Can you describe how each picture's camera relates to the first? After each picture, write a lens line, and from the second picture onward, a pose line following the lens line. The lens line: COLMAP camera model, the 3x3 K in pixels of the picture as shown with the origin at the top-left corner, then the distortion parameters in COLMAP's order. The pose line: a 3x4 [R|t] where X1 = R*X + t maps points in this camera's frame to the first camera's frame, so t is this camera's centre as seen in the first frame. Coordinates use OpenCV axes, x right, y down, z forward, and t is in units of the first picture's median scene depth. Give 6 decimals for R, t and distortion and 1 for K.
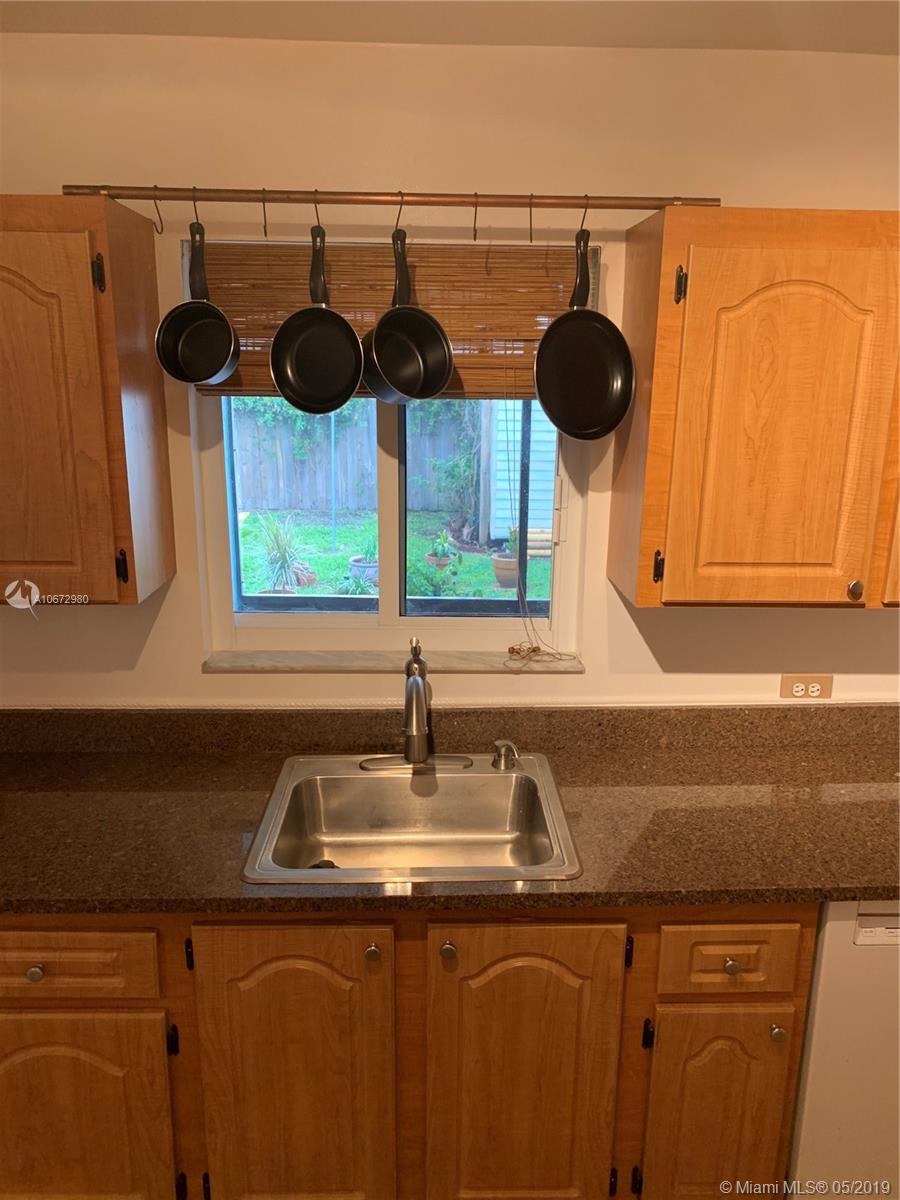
lens RADIAL K [[901.5, 0, 445.3], [0, 901.5, 606.9], [0, 0, 1]] dist [0.039320, -0.080857]
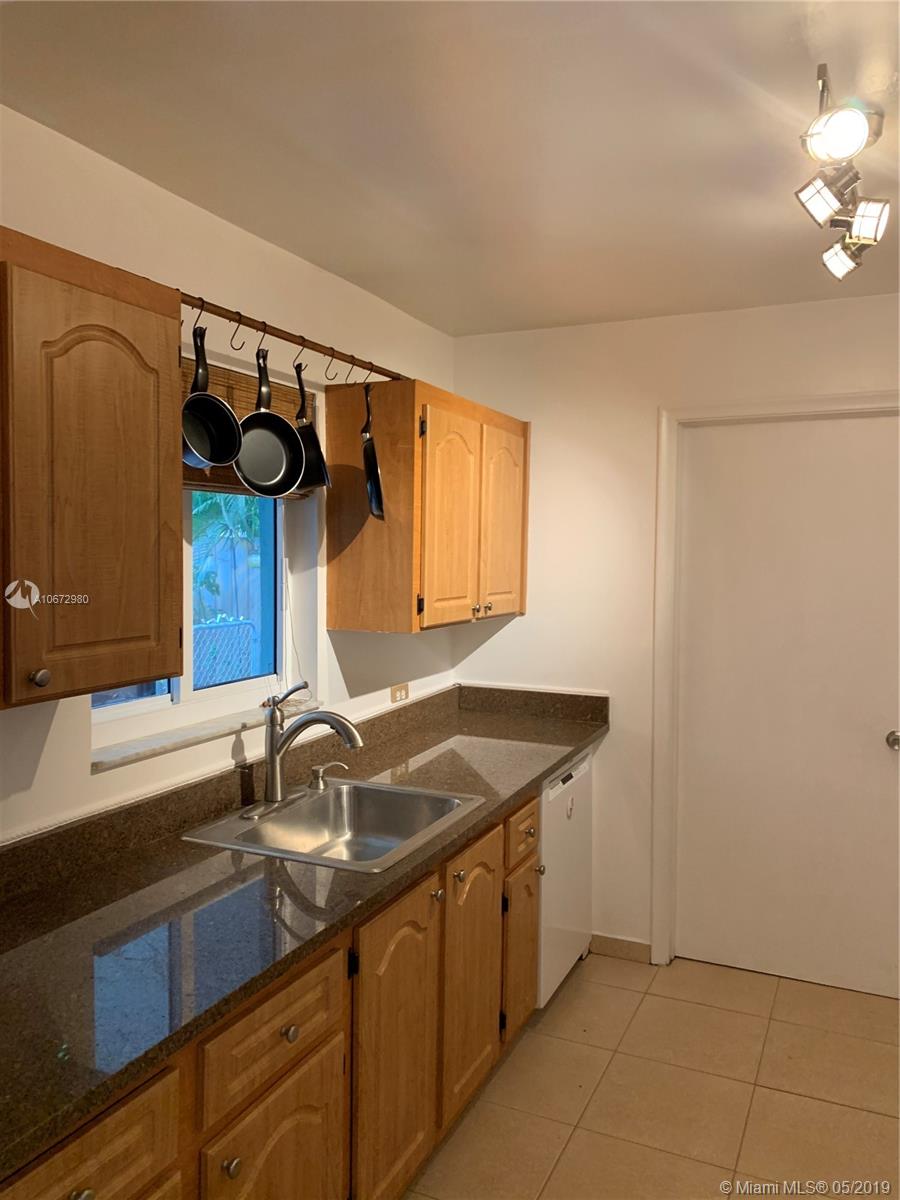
lens RADIAL K [[901.5, 0, 445.3], [0, 901.5, 606.9], [0, 0, 1]] dist [0.039320, -0.080857]
pose [[0.447421, -0.068508, 0.891696, -0.922494], [0.222863, 0.974148, -0.036982, 0.021092], [-0.866110, 0.215273, 0.451122, 0.235003]]
